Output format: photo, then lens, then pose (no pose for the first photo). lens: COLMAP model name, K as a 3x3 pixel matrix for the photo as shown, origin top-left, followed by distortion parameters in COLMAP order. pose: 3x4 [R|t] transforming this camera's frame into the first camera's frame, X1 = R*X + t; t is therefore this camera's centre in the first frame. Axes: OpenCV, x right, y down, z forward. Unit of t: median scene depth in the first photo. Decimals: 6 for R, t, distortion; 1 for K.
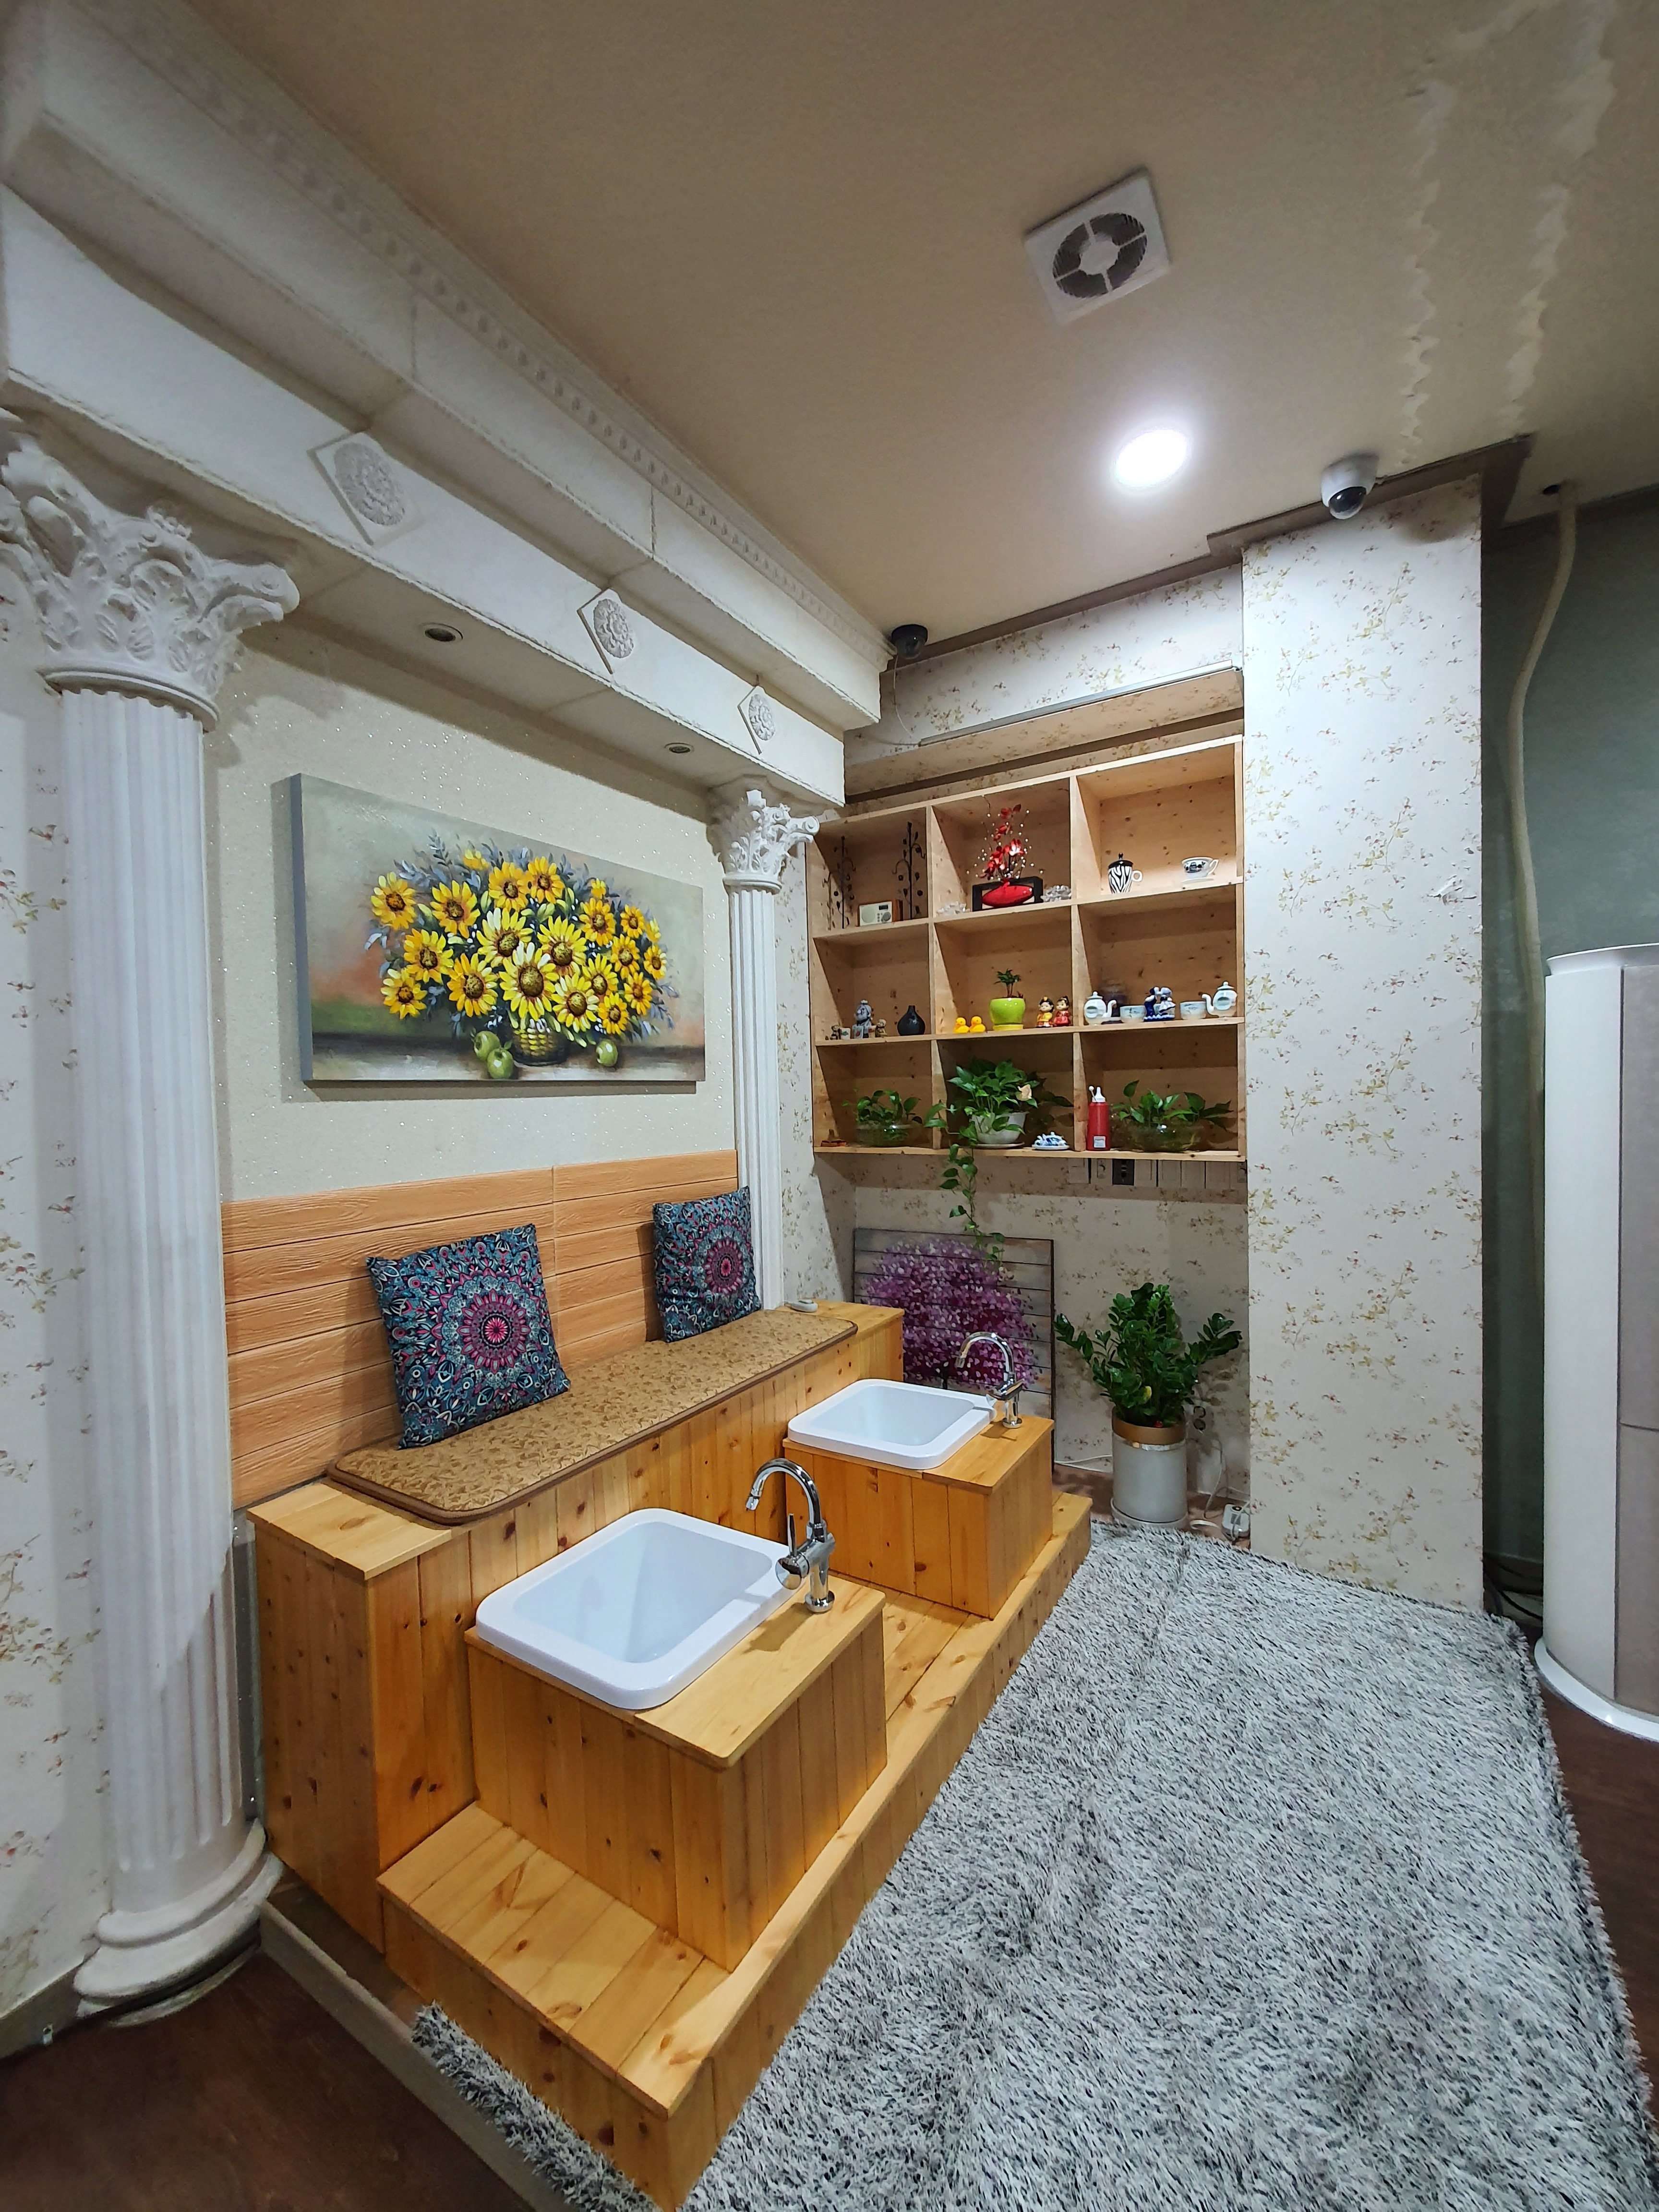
lens RADIAL K [[871.6, 0, 835.2], [0, 871.6, 1110.5], [0, 0, 1]] dist [-0.002476, 0.000369]
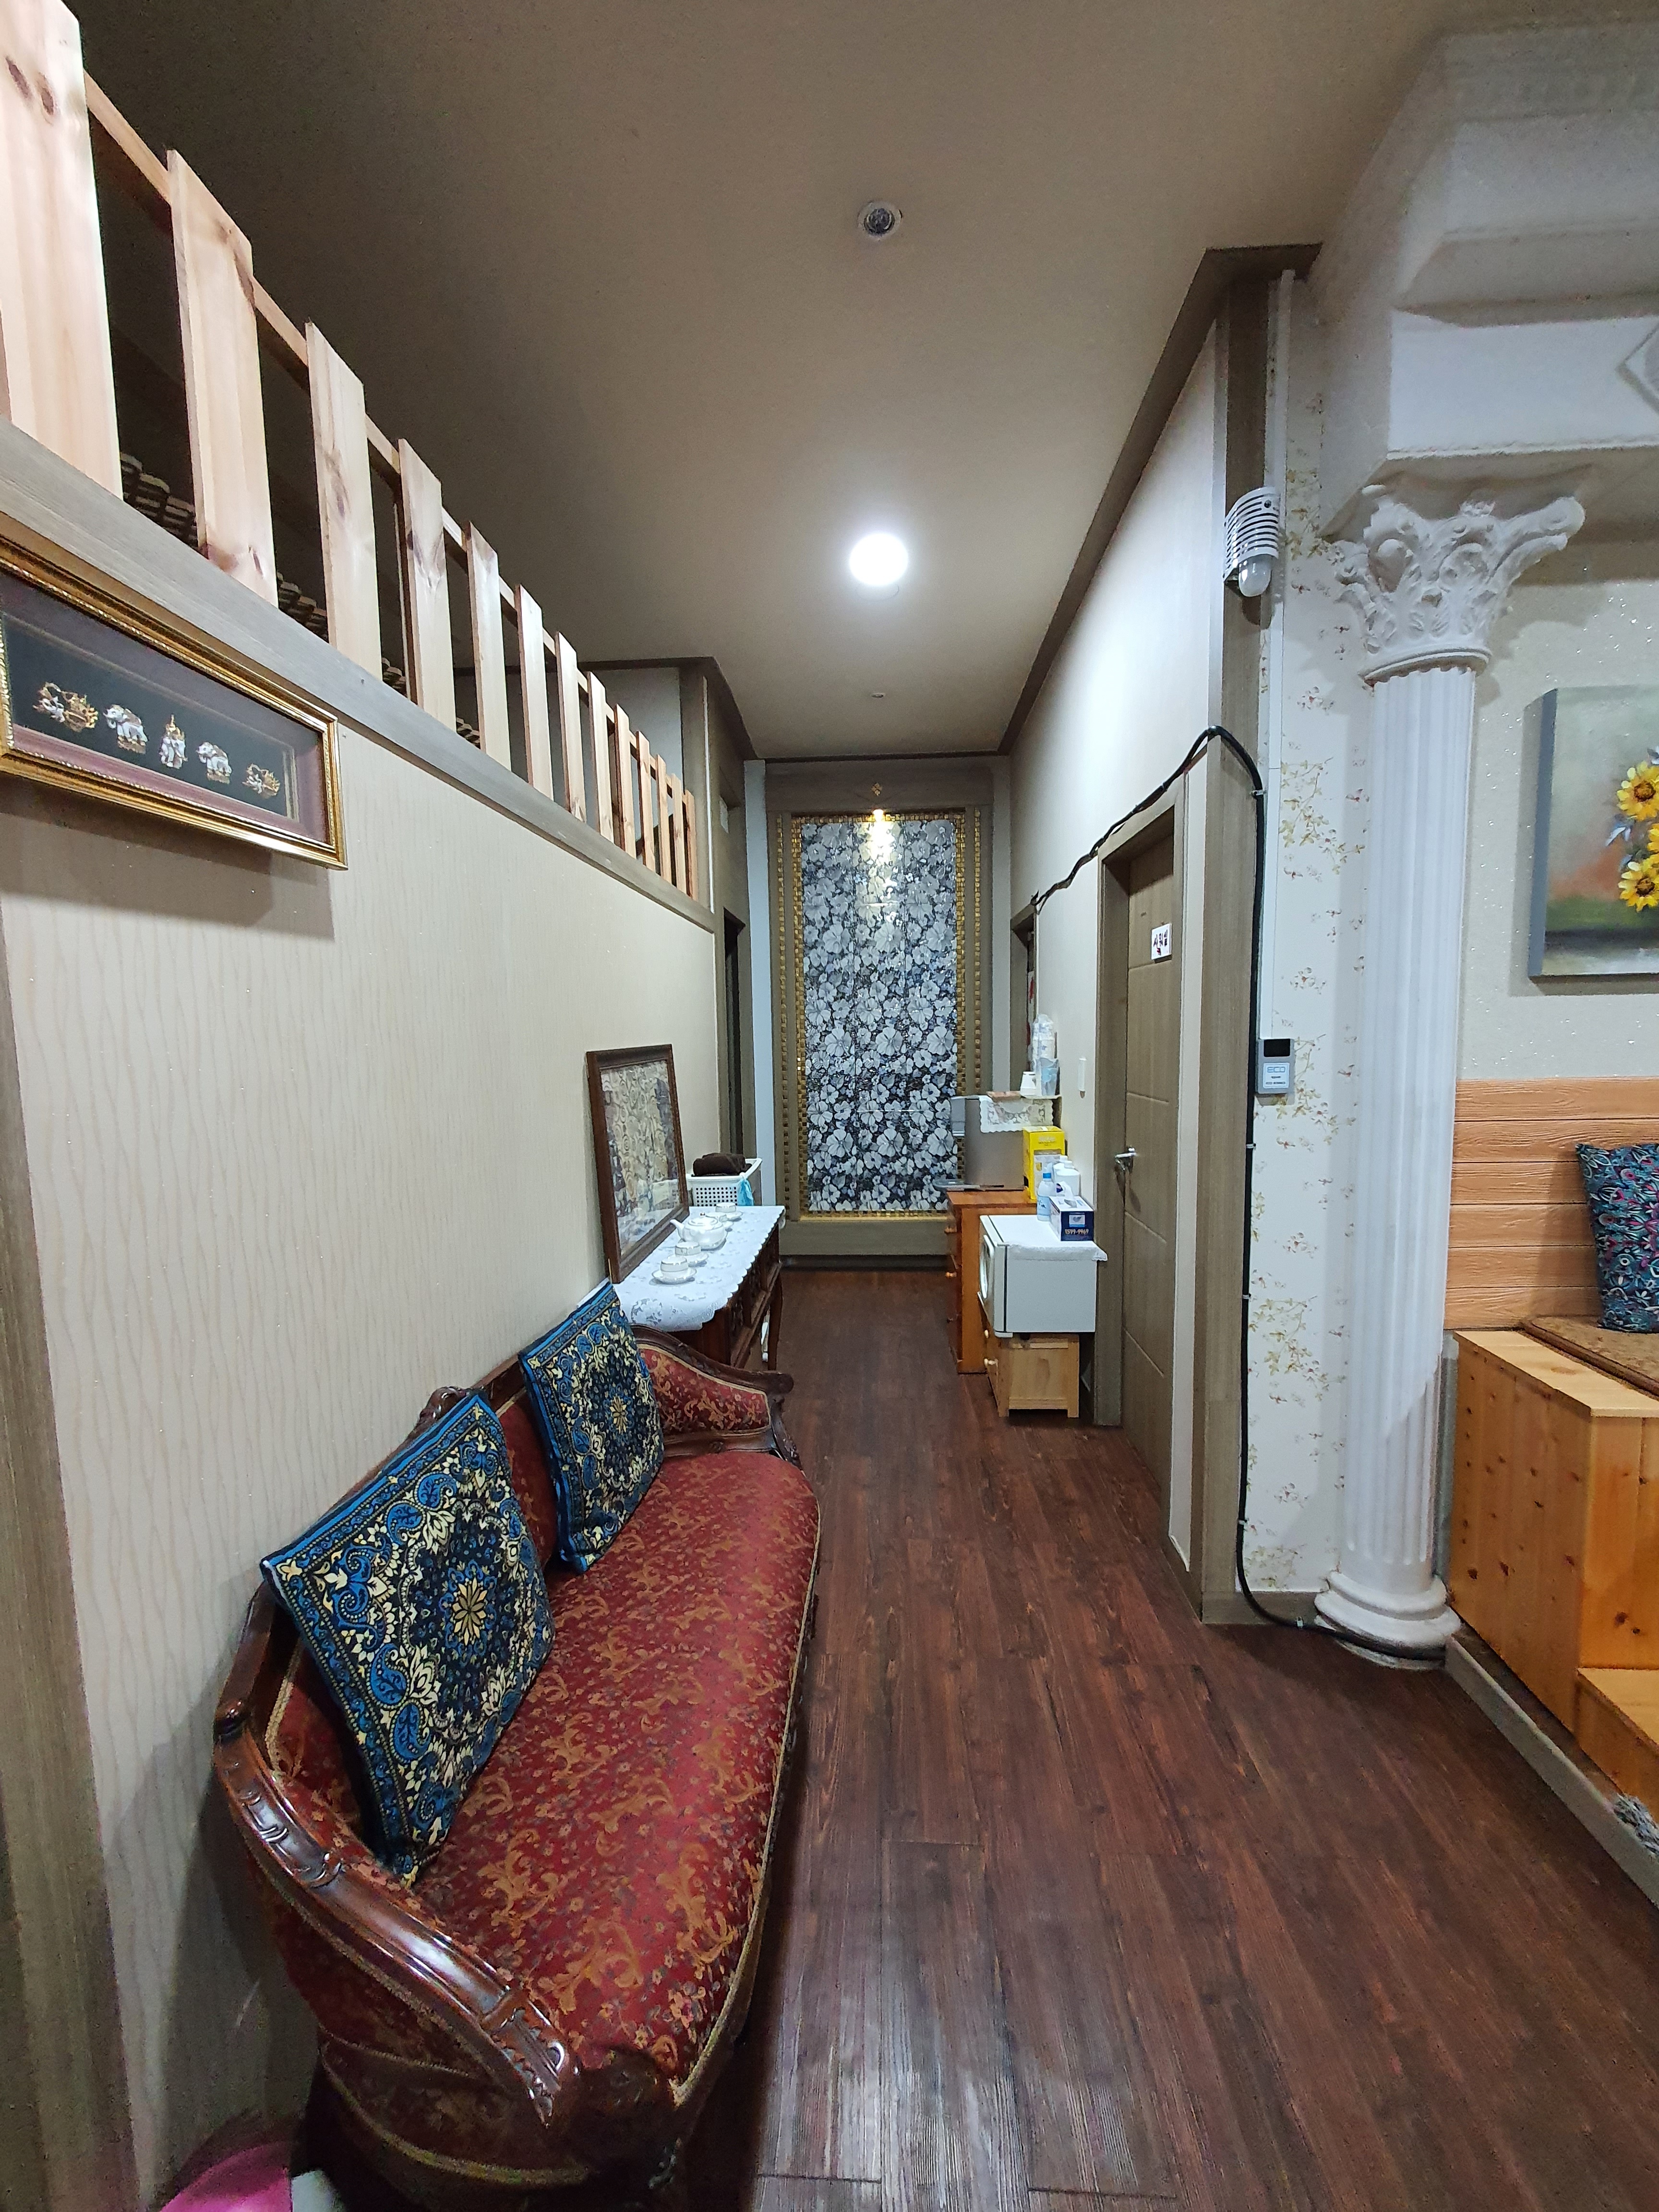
lens RADIAL K [[871.6, 0, 825.1], [0, 871.6, 1113.5], [0, 0, 1]] dist [-0.002476, 0.000369]
pose [[0.470052, 0.094947, -0.877517, -0.048556], [-0.011258, 0.994761, 0.101602, 0.040585], [0.882567, -0.037879, 0.468659, -0.351070]]
